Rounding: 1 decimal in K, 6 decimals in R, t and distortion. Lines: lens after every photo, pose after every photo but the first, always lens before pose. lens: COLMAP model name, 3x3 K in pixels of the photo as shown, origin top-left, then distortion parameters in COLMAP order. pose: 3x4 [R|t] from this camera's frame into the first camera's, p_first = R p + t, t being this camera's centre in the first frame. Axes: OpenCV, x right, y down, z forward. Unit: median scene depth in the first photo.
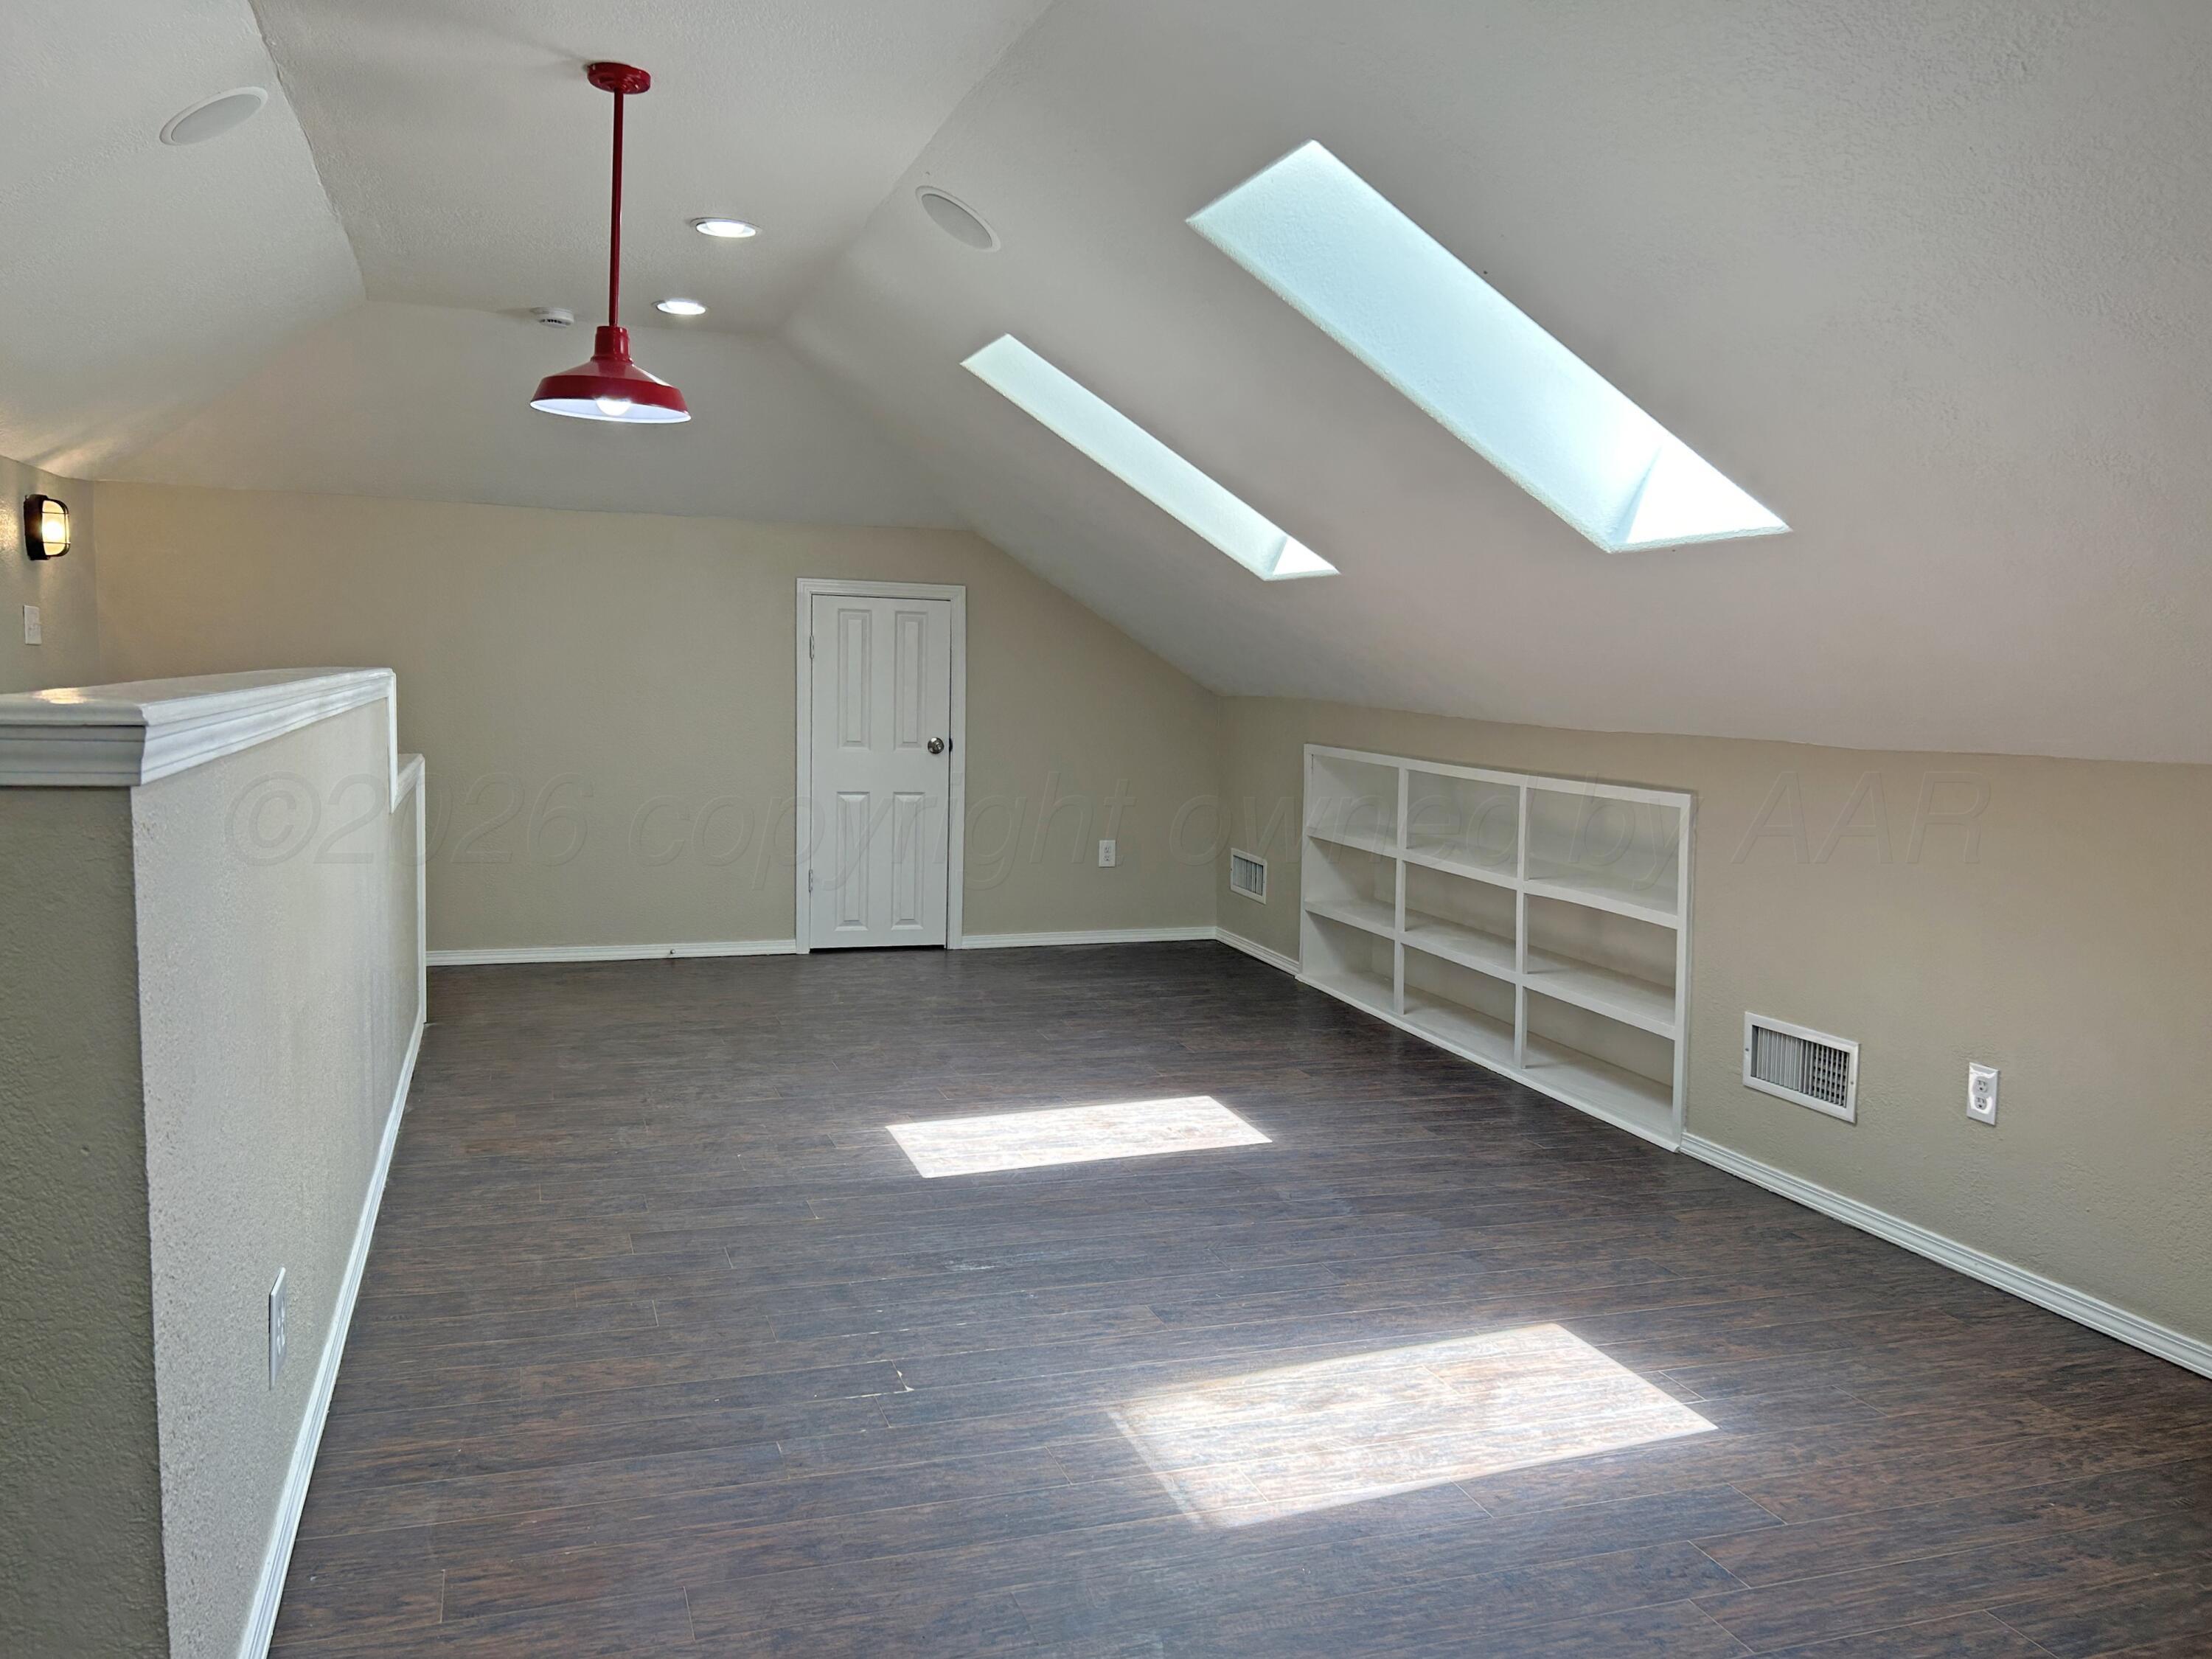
lens RADIAL K [[1695.5, 0, 1100.6], [0, 1695.5, 827.5], [0, 0, 1]] dist [0.024501, -0.049884]
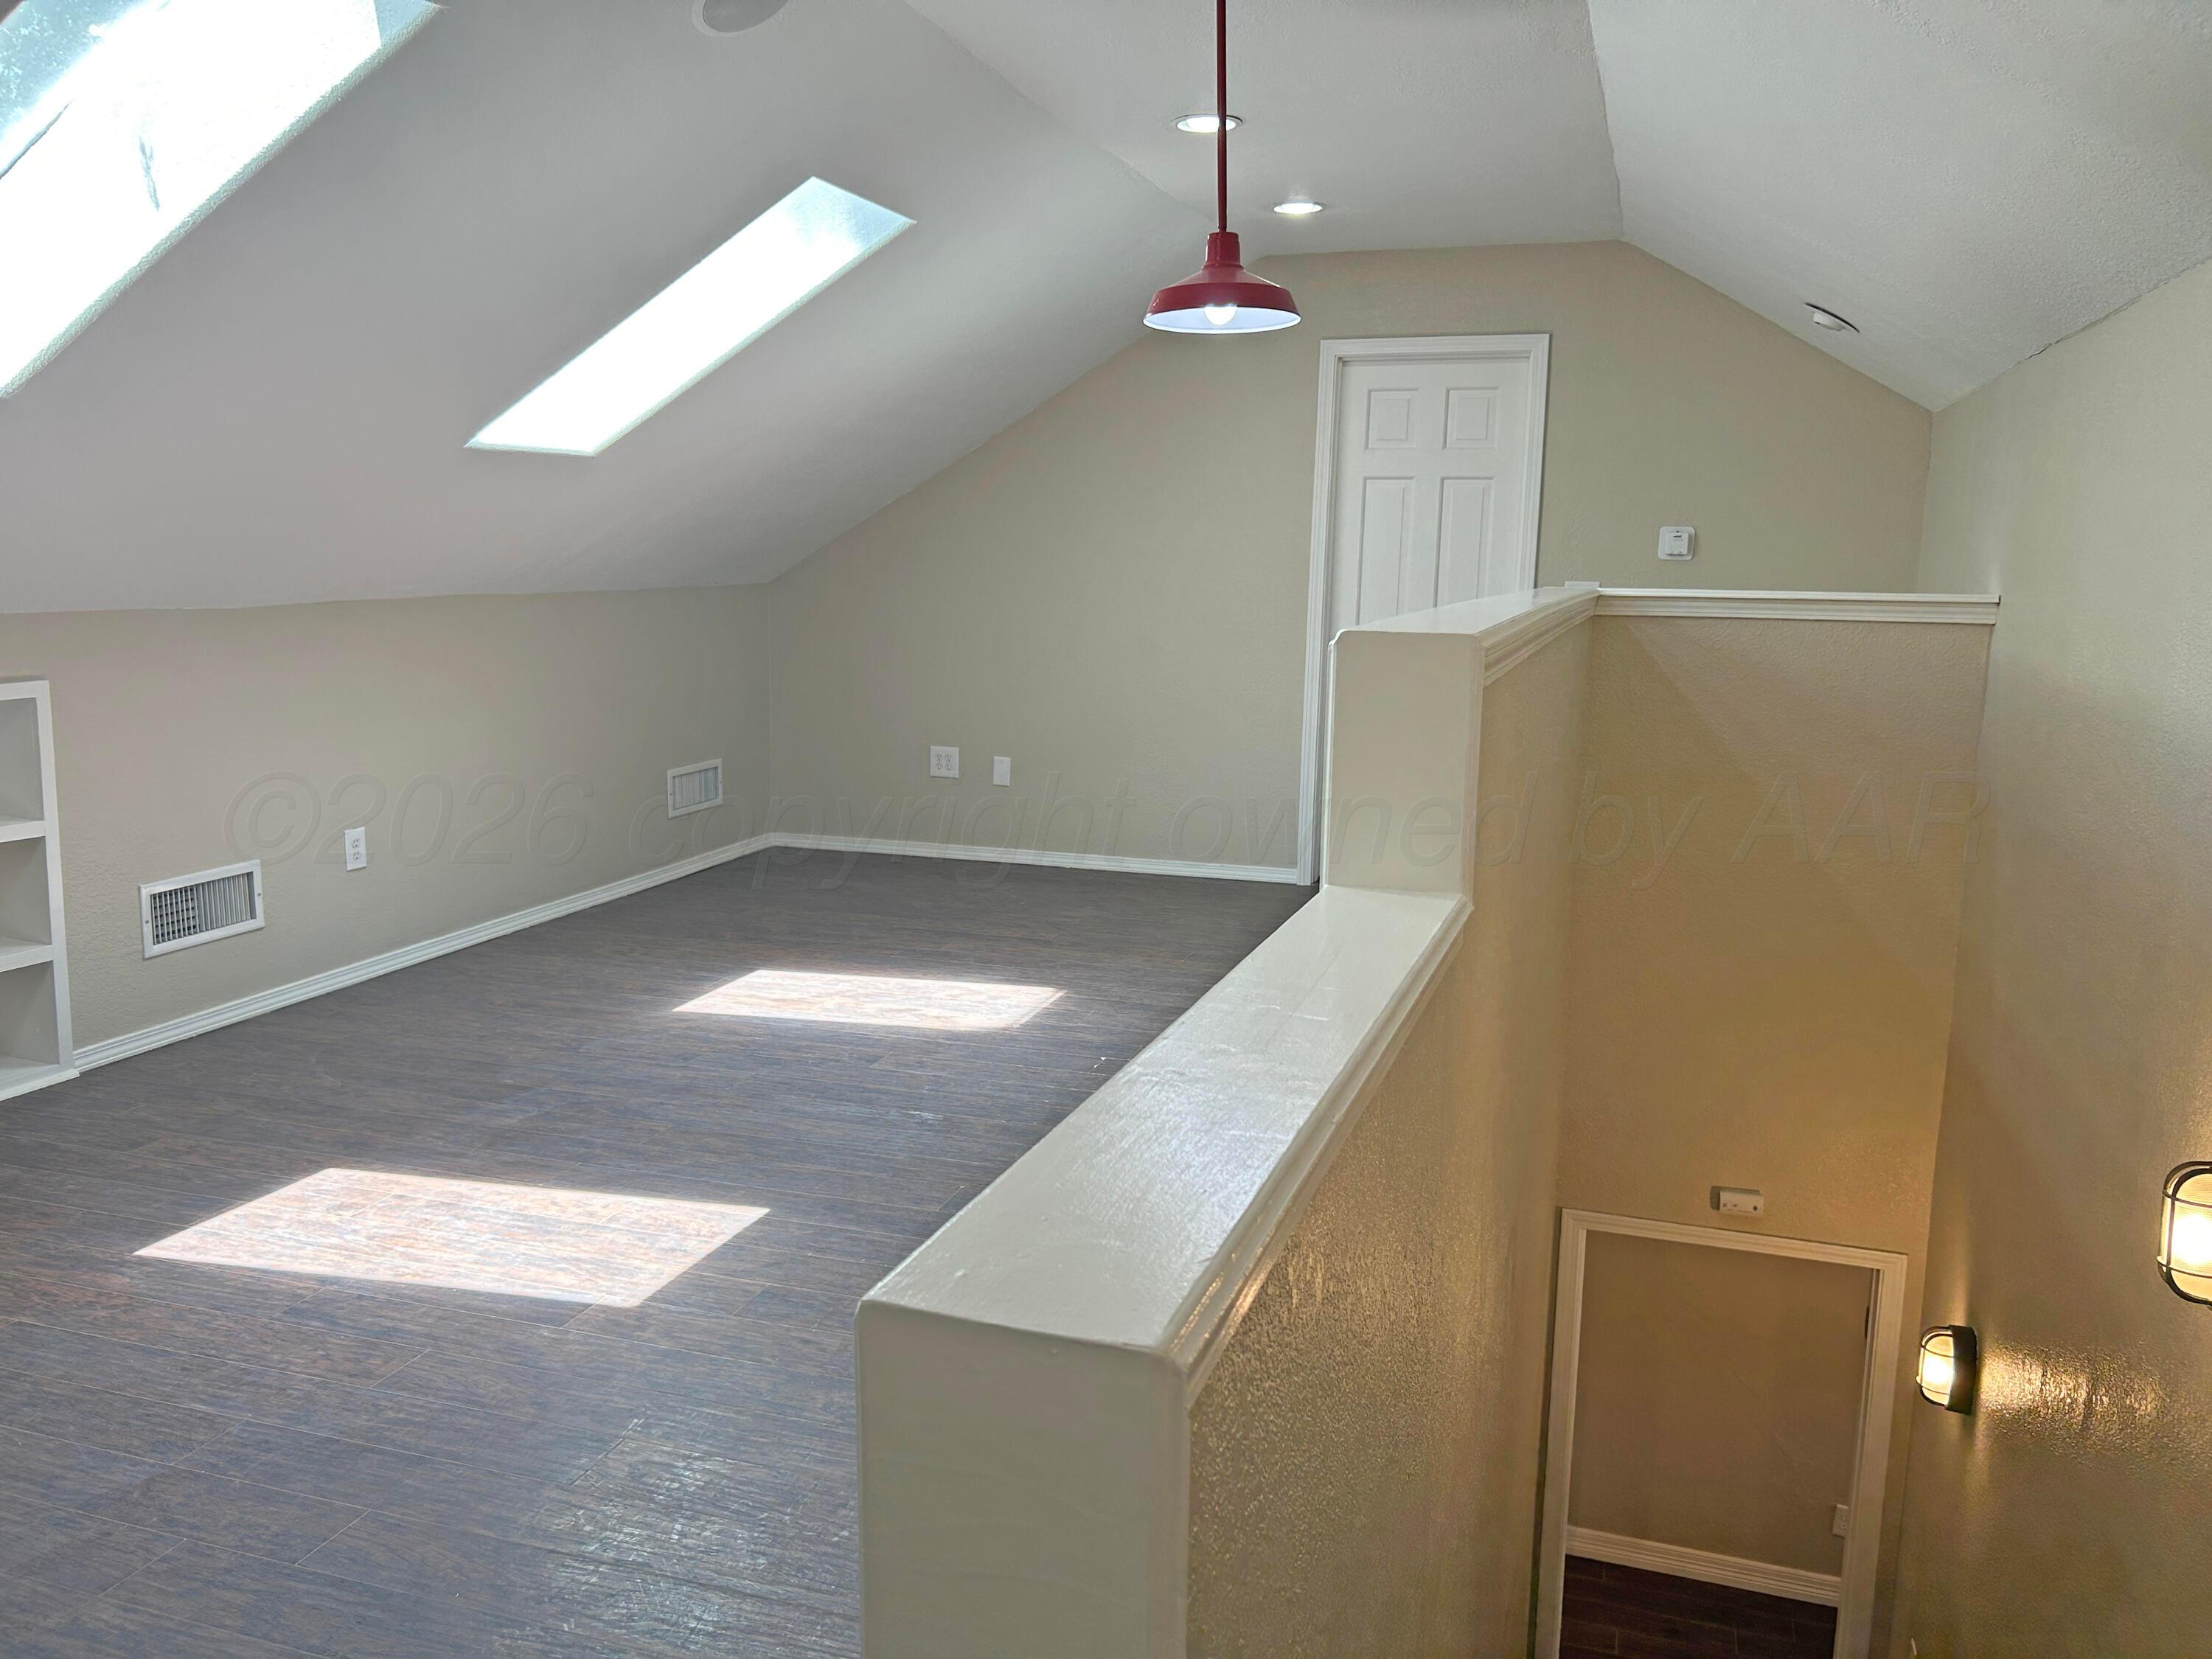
lens RADIAL K [[1695.5, 0, 1102.5], [0, 1695.5, 825.5], [0, 0, 1]] dist [0.024501, -0.049884]
pose [[-0.803889, -0.132634, 0.579802, -0.800842], [0.018108, 0.968910, 0.246751, -0.199849], [-0.594504, 0.208859, -0.776494, 1.780320]]
